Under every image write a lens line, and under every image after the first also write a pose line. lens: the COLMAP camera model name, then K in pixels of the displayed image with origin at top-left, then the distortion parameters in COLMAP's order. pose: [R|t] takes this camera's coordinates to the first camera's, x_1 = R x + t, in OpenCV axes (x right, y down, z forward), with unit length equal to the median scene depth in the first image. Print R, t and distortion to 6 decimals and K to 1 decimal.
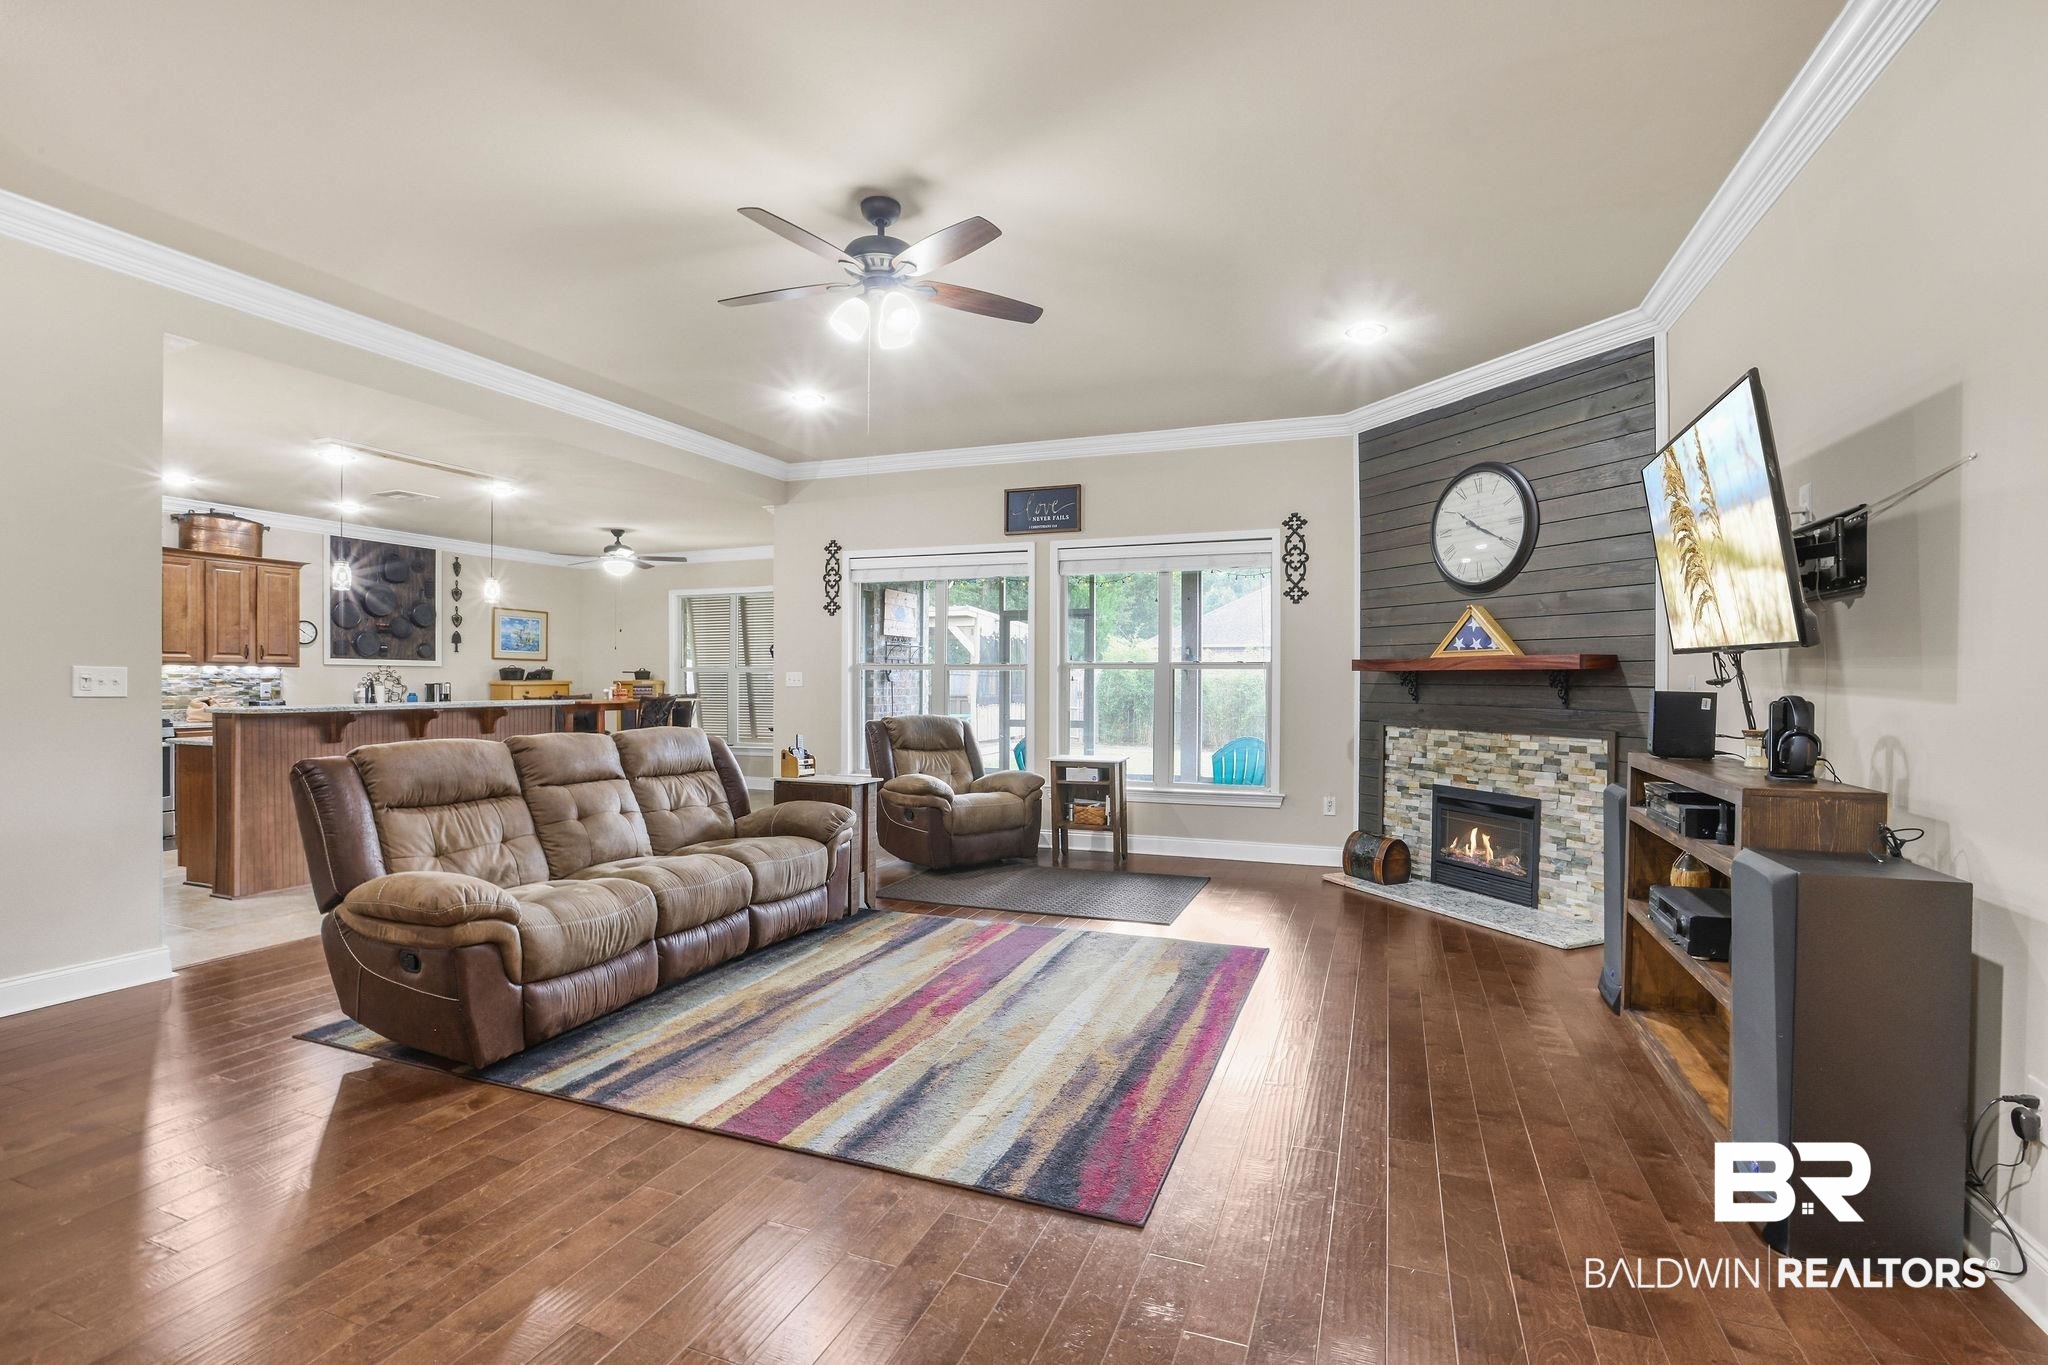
lens RADIAL K [[939.0, 0, 1024.0], [0, 939.0, 682.5], [0, 0, 1]] dist [-0.059973, 0.023694]
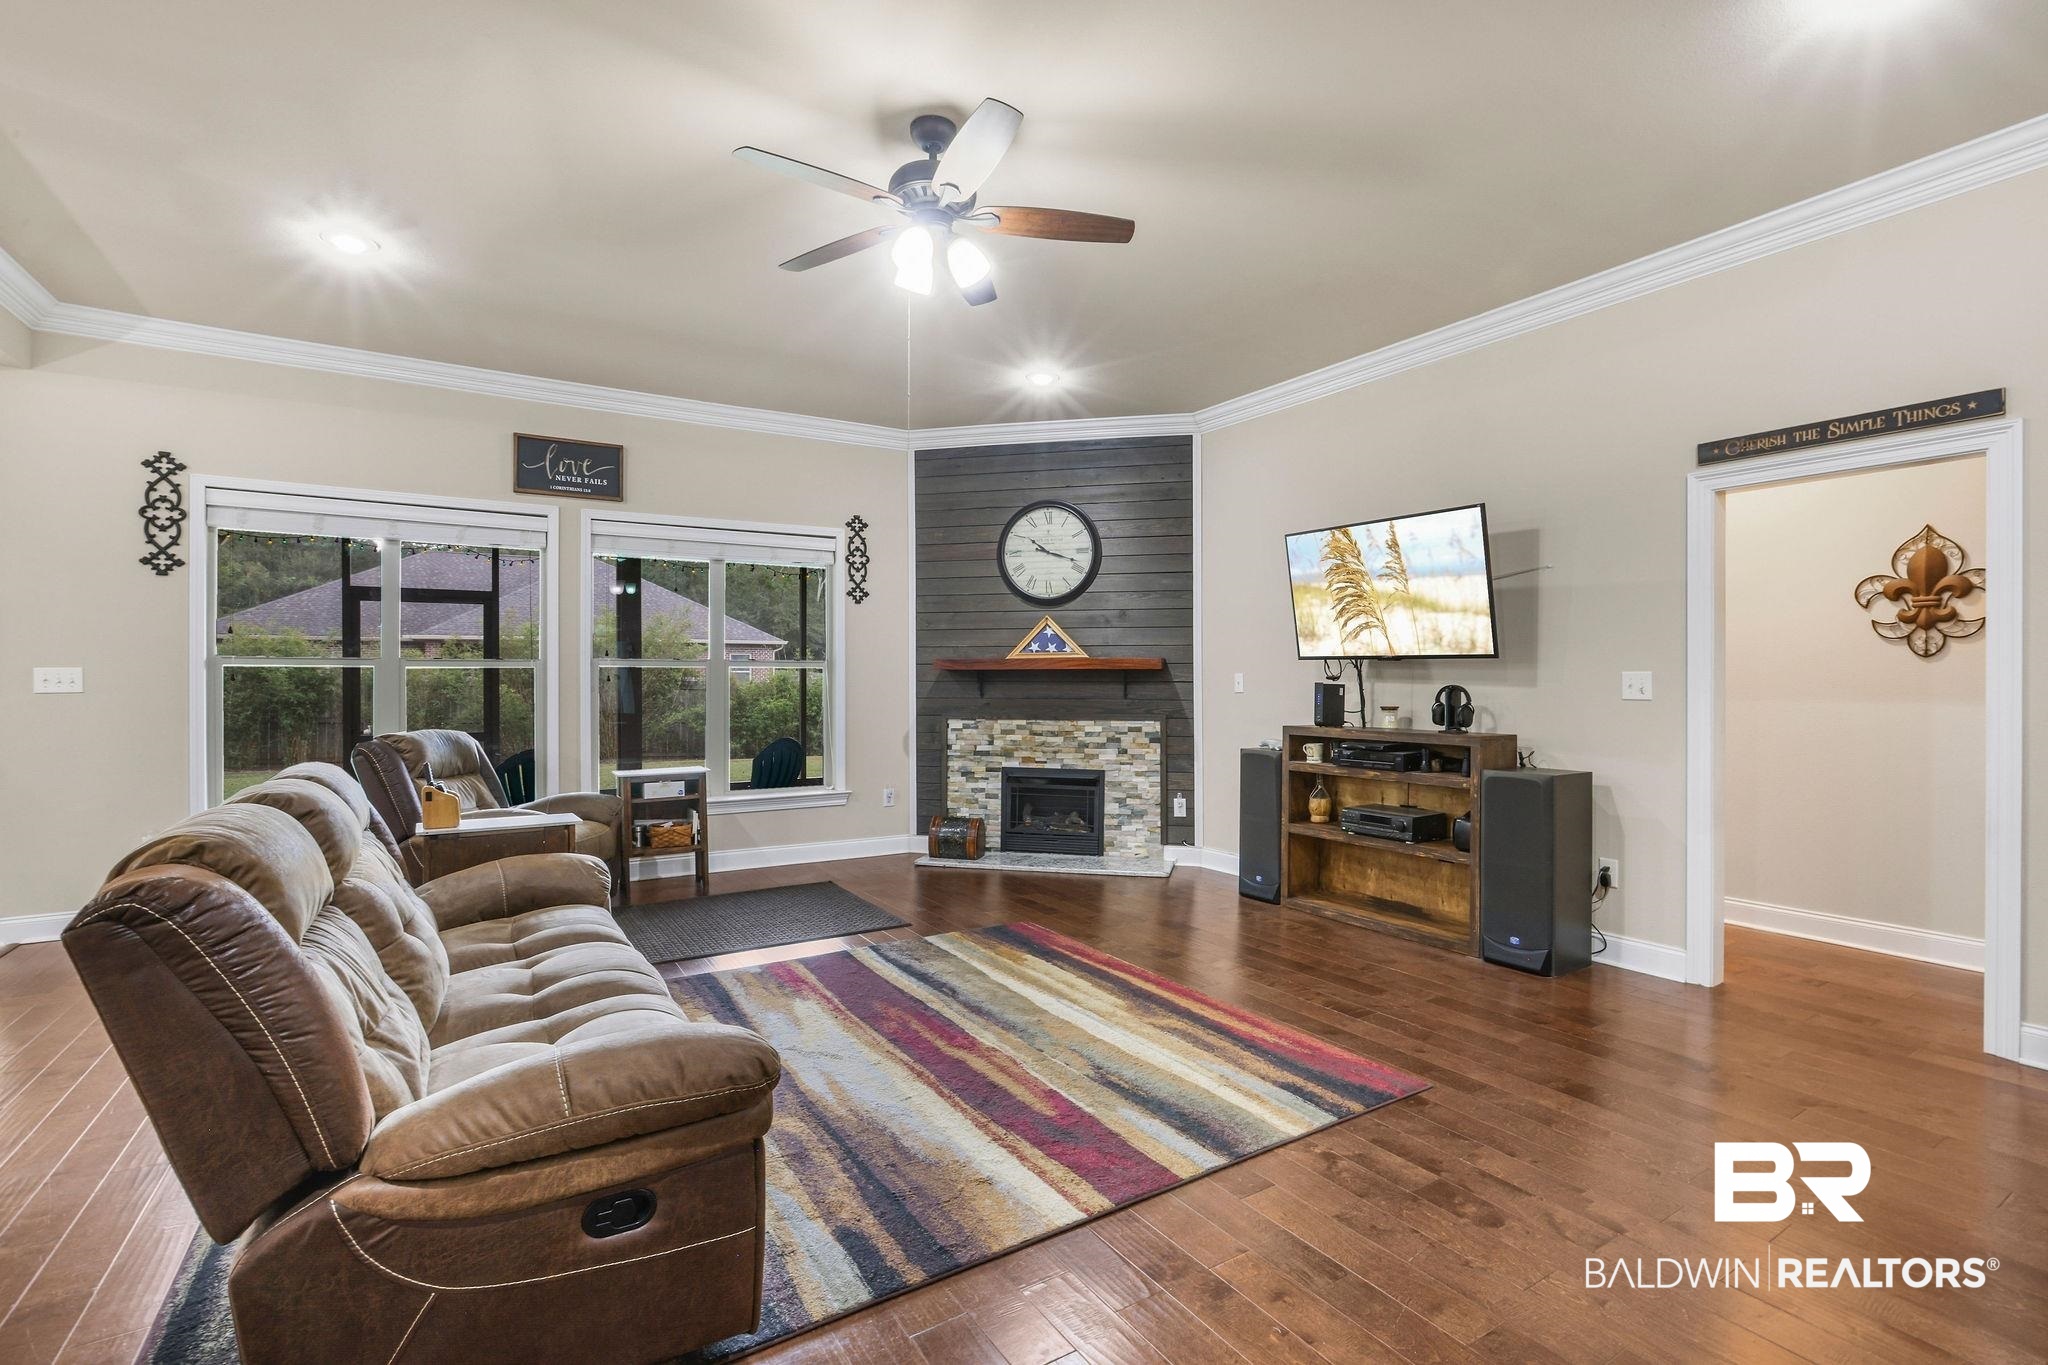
lens RADIAL K [[949.4, 0, 1059.8], [0, 949.4, 673.9], [0, 0, 1]] dist [-0.063633, 0.031122]
pose [[0.586507, 0.000721, 0.809944, -0.504493], [0.005470, 0.999973, -0.004852, -0.001311], [-0.809925, 0.007276, 0.586488, 0.252247]]
